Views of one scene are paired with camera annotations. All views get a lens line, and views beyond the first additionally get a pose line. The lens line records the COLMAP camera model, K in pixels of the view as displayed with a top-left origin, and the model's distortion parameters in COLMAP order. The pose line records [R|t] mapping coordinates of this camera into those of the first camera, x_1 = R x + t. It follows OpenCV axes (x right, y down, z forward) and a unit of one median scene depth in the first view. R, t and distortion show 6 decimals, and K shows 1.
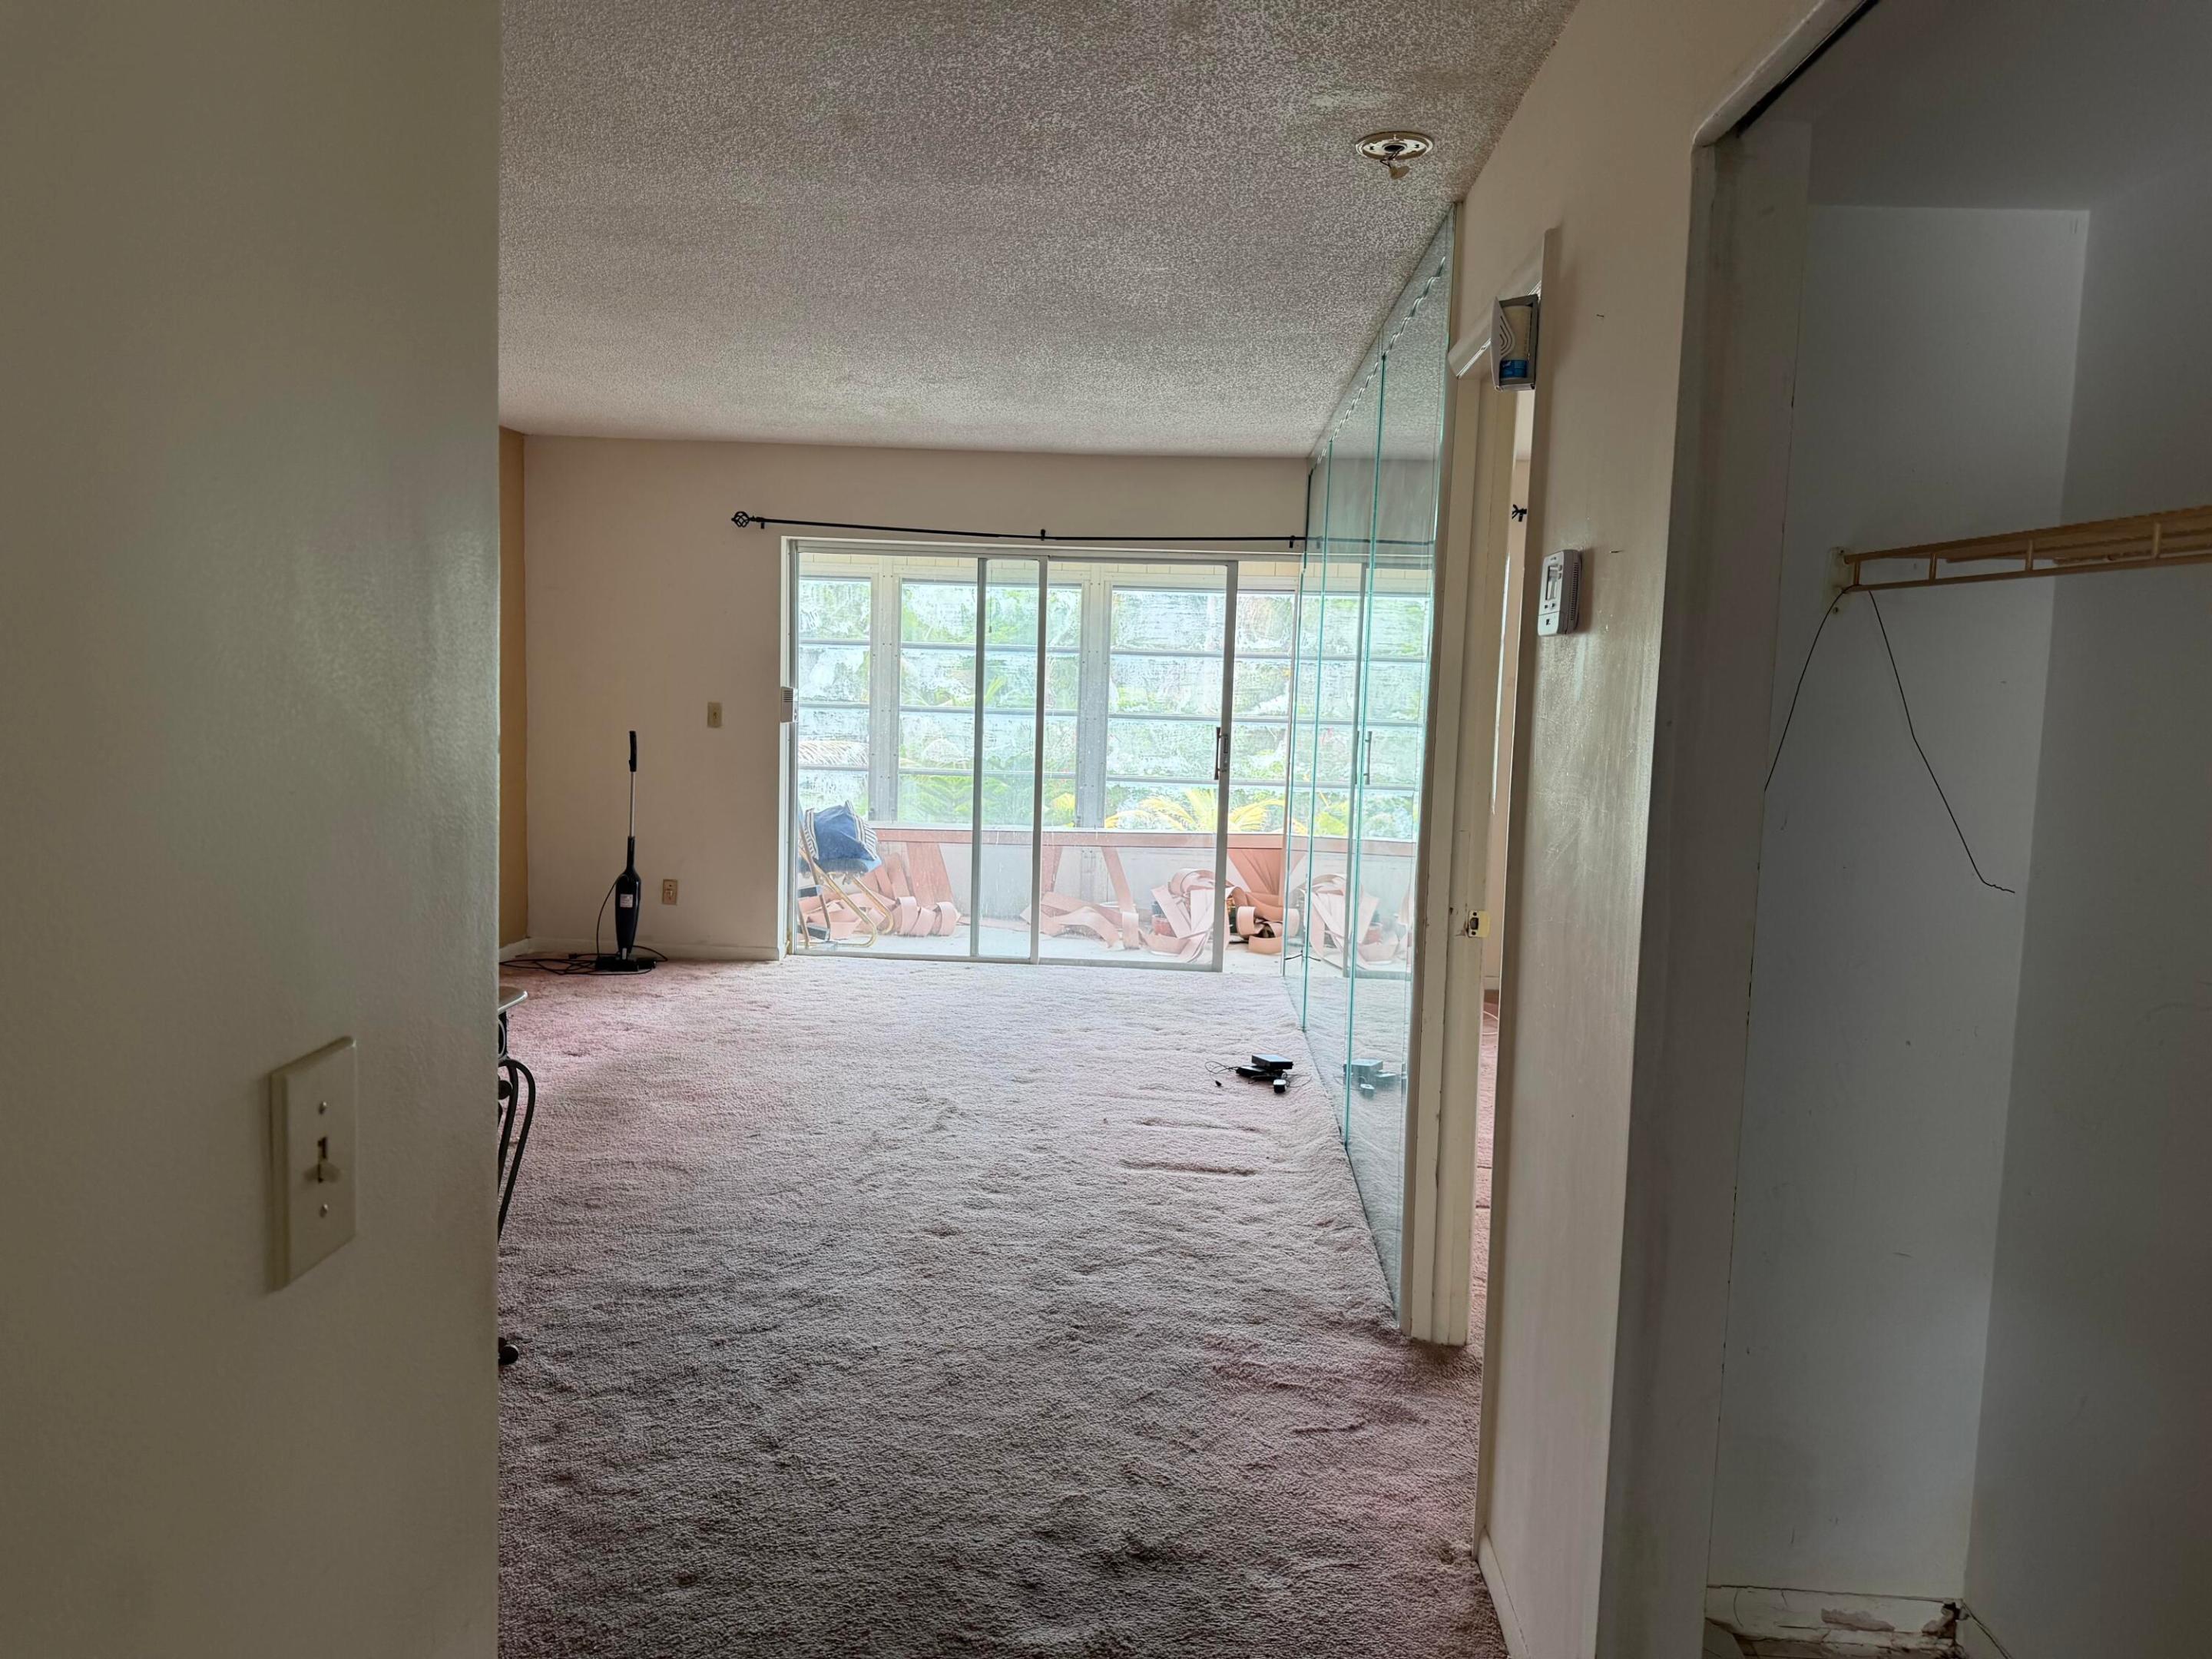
lens RADIAL K [[1556.9, 0, 1109.4], [0, 1556.9, 822.1], [0, 0, 1]] dist [0.041321, -0.048684]
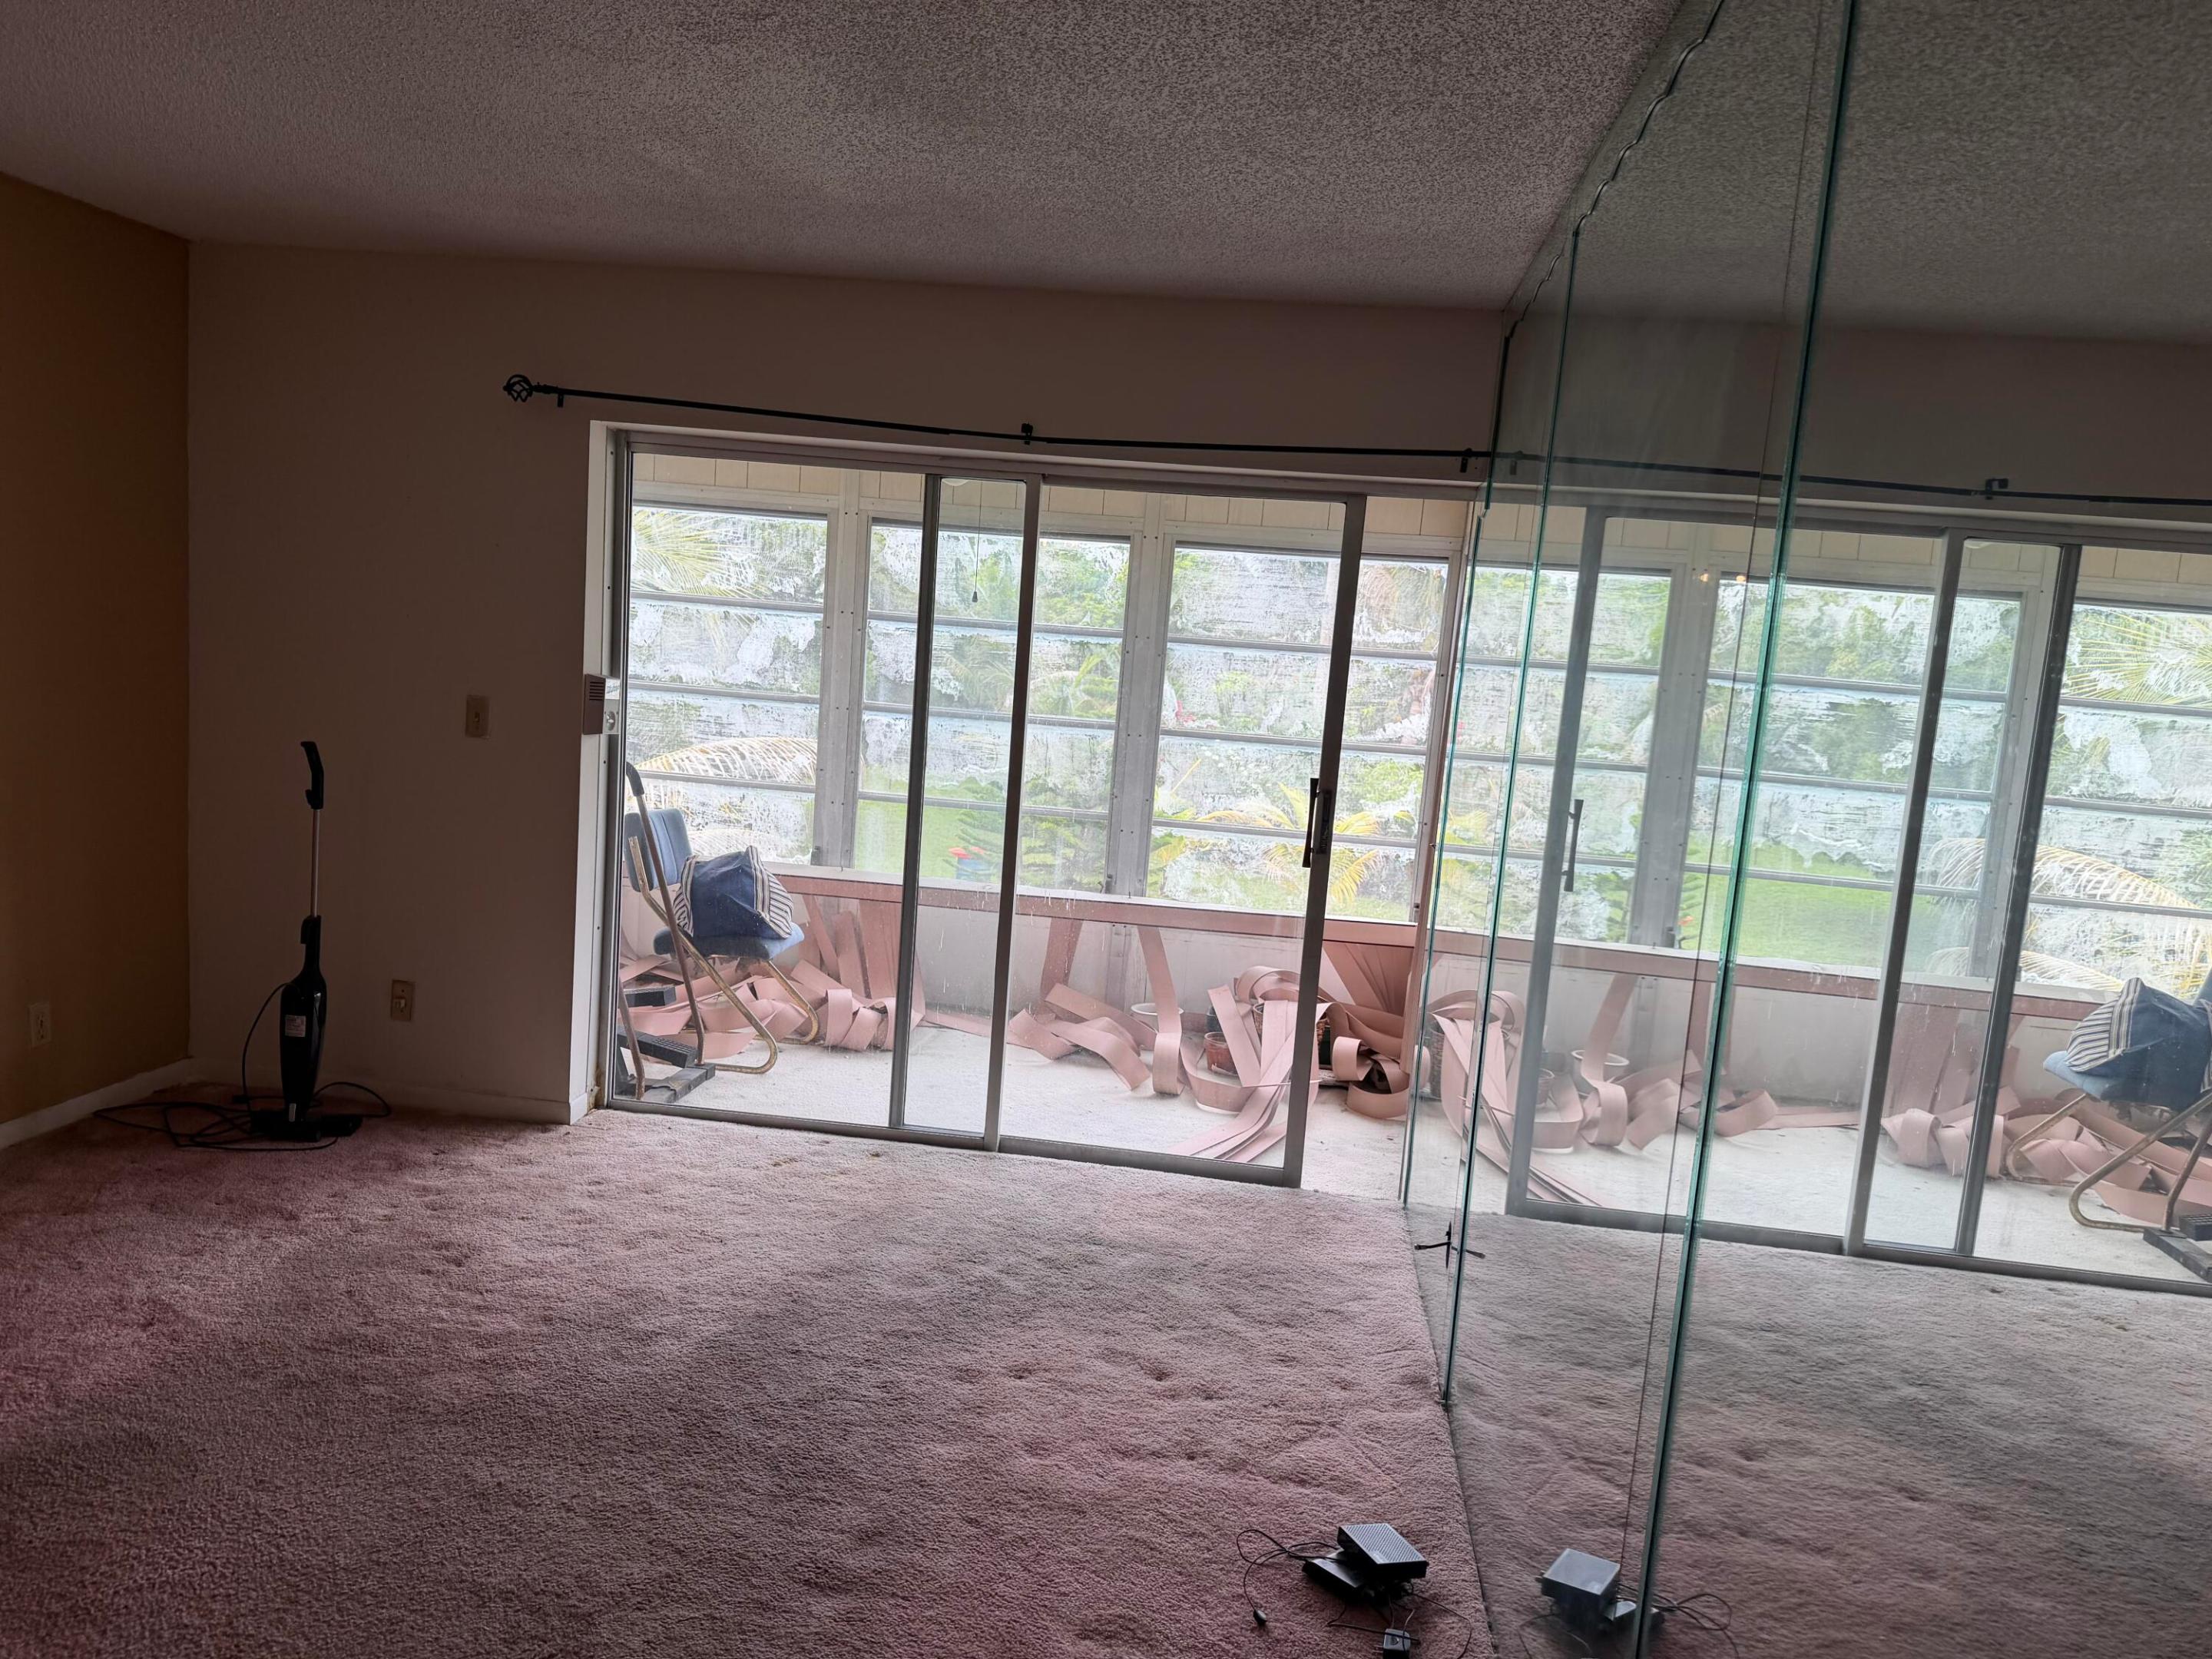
lens RADIAL K [[1556.9, 0, 1101.3], [0, 1556.9, 843.3], [0, 0, 1]] dist [0.041321, -0.048684]
pose [[0.995896, 0.055110, -0.071794, 0.027008], [-0.053024, 0.998123, 0.030643, -0.041324], [0.073348, -0.026711, 0.996949, 0.333732]]
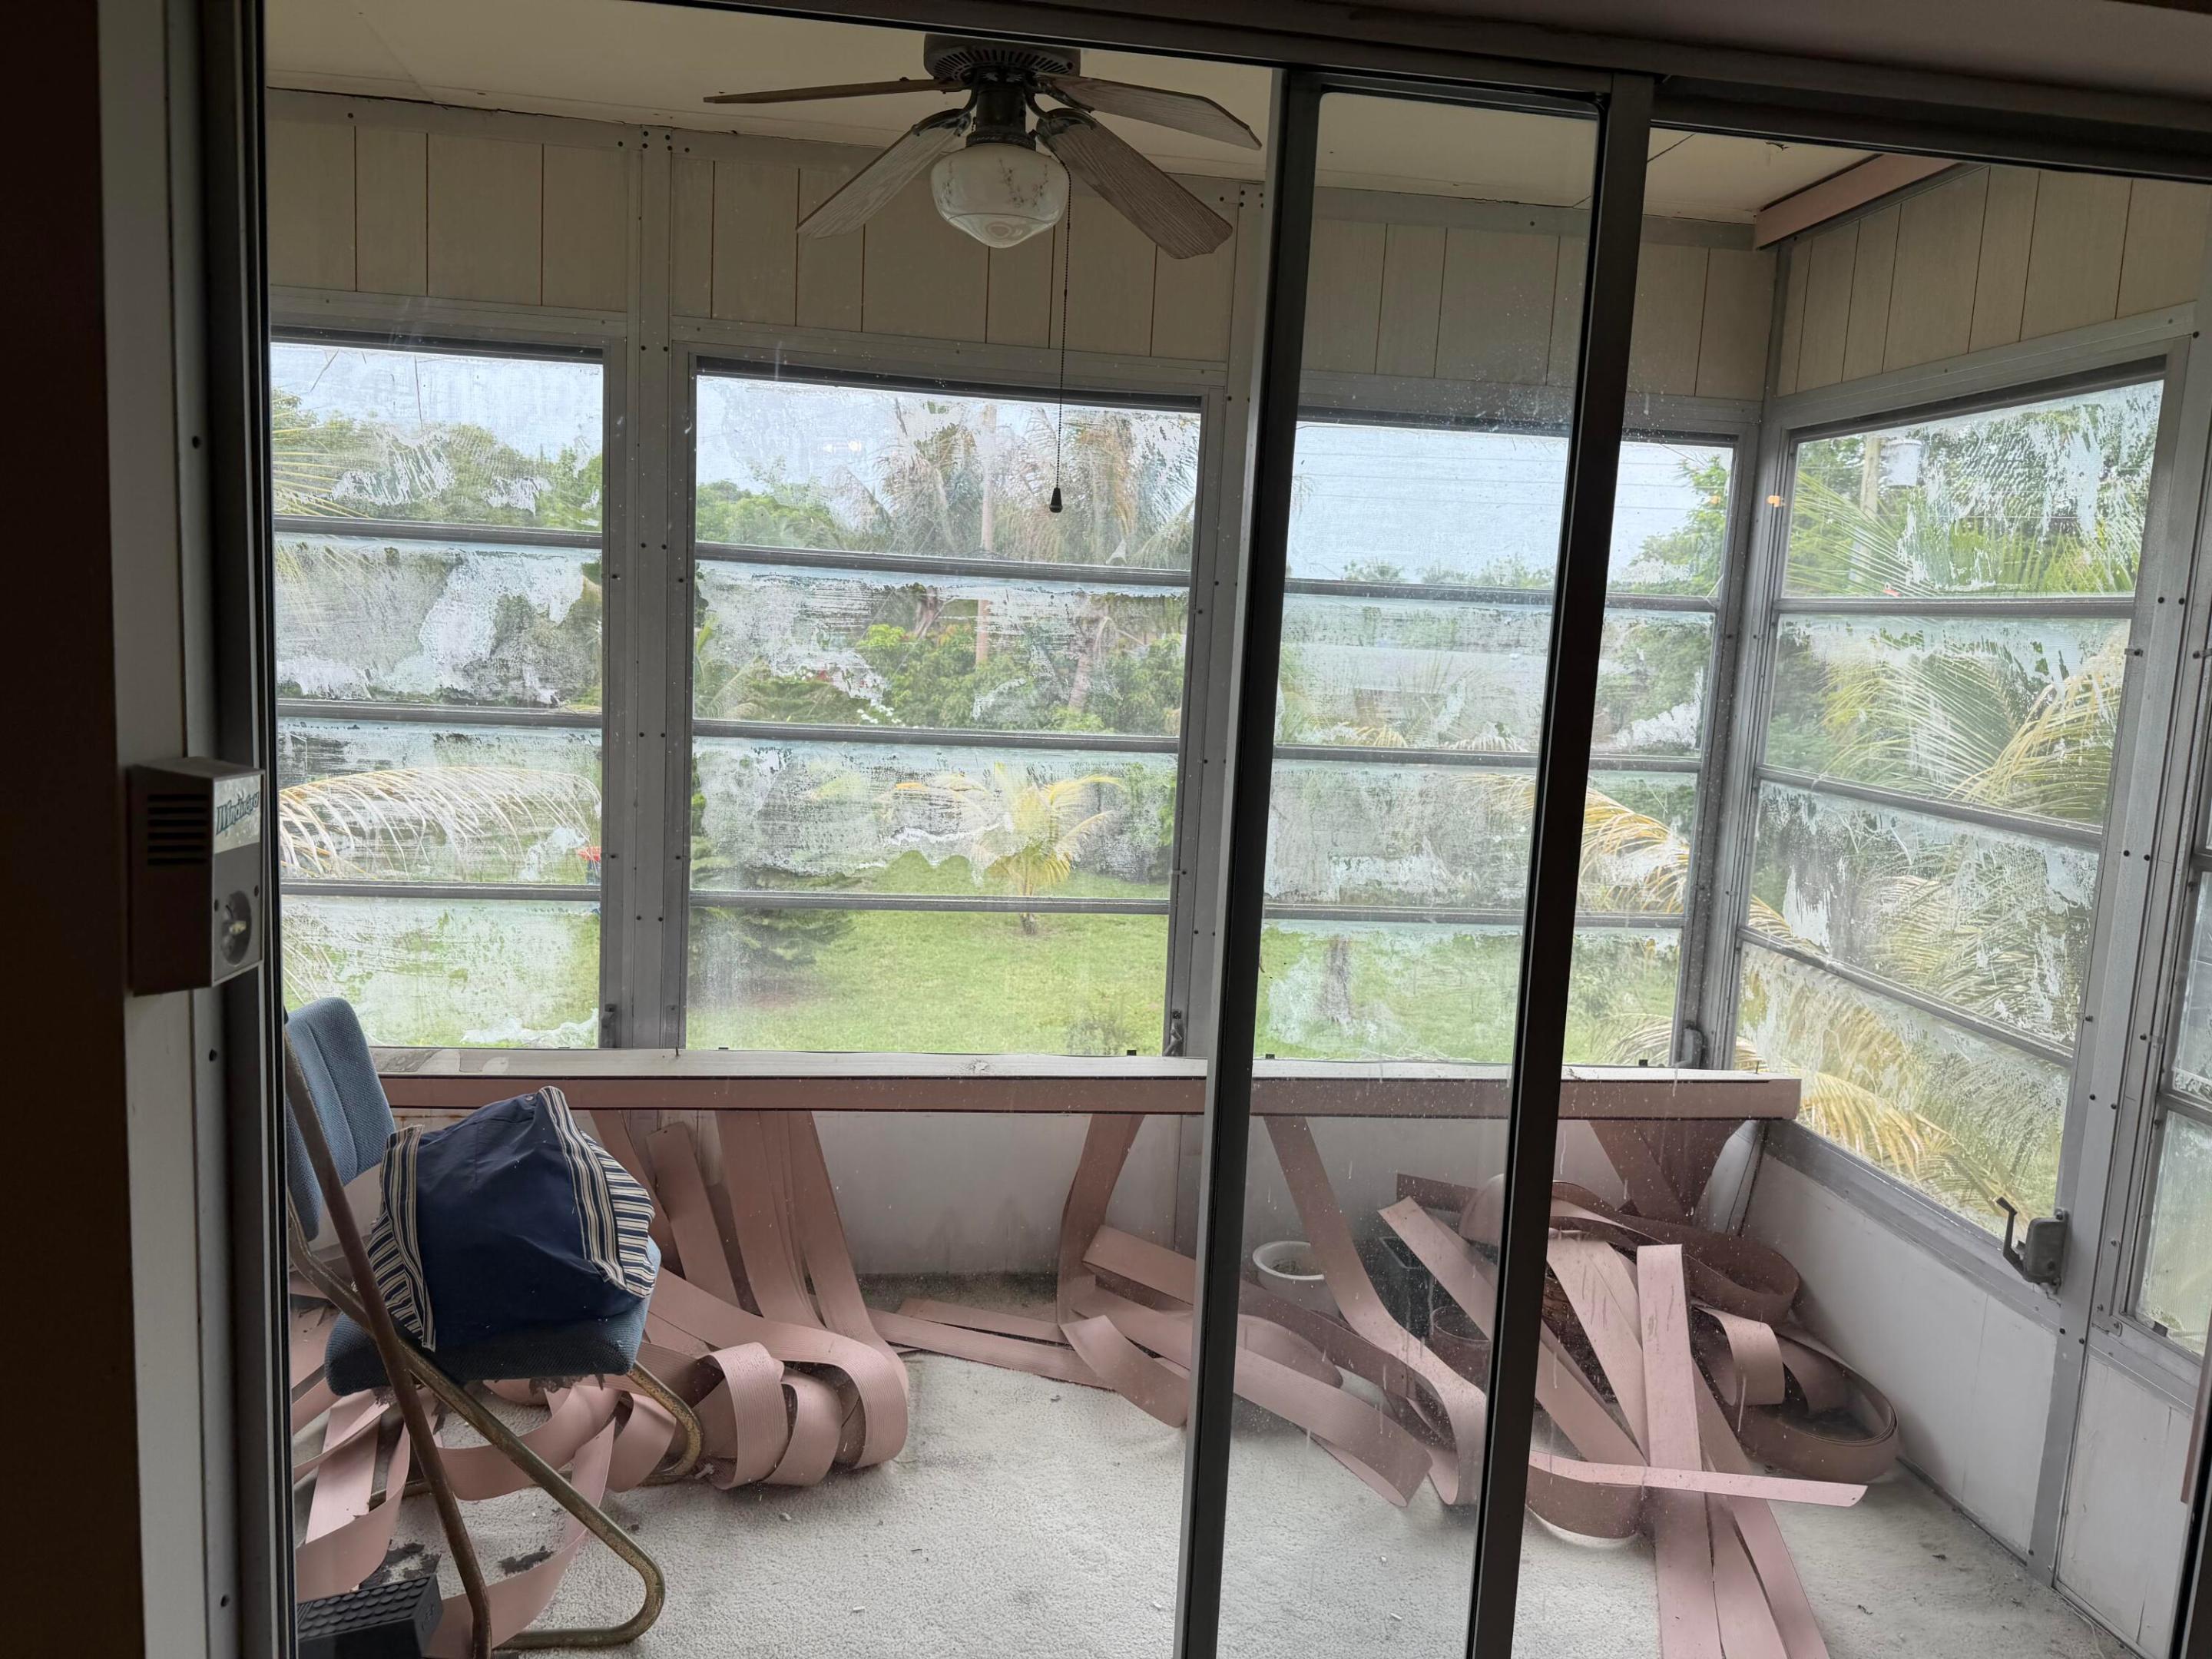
lens RADIAL K [[1556.9, 0, 1116.6], [0, 1556.9, 797.6], [0, 0, 1]] dist [0.041321, -0.048684]
pose [[0.979935, -0.002934, 0.199297, -0.118021], [-0.002164, 0.999676, 0.025357, -0.070892], [-0.199307, -0.025279, 0.979611, 0.672140]]
